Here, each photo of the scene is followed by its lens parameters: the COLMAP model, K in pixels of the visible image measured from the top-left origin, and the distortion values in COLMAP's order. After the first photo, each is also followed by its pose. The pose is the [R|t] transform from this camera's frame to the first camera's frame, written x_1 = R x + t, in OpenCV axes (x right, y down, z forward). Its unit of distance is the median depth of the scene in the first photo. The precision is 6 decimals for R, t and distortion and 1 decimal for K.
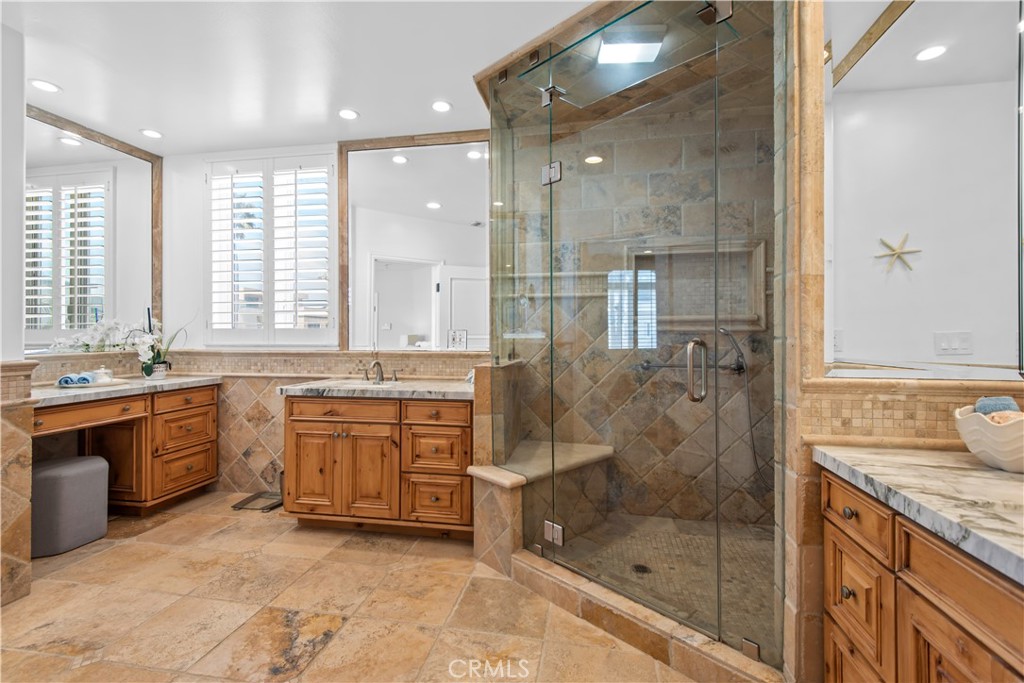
lens RADIAL K [[464.6, 0, 510.6], [0, 464.6, 333.5], [0, 0, 1]] dist [0.017326, -0.003473]
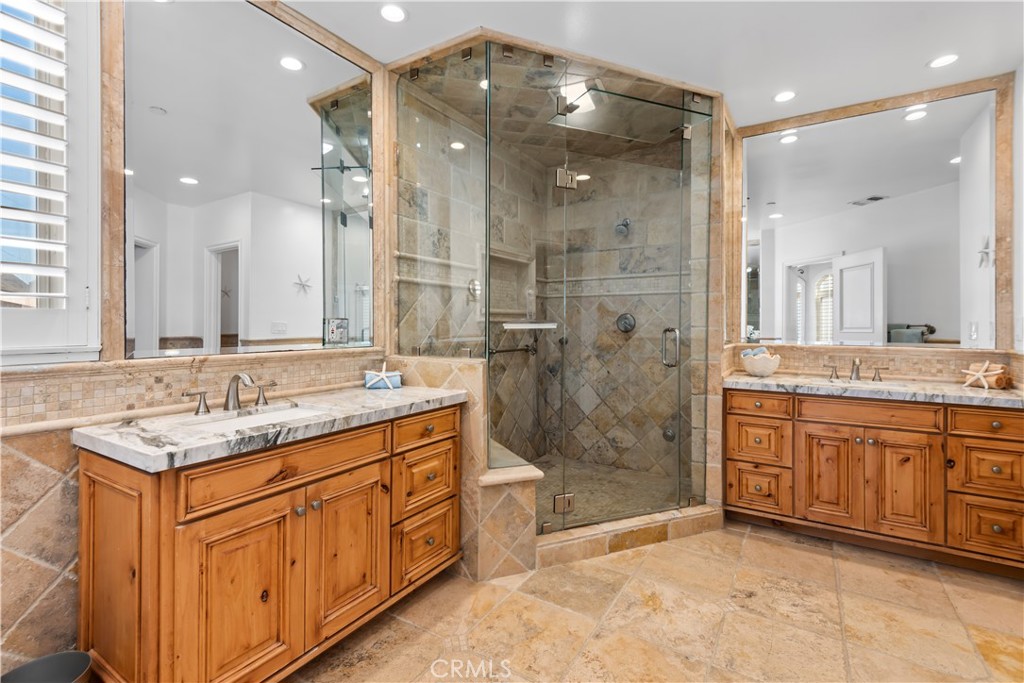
lens RADIAL K [[464.6, 0, 511.3], [0, 464.6, 326.7], [0, 0, 1]] dist [0.017326, -0.003473]
pose [[0.358446, -0.003459, 0.933544, -0.819807], [-0.001708, 0.999989, 0.004361, 0.001774], [-0.933549, -0.003158, 0.358436, 0.599534]]
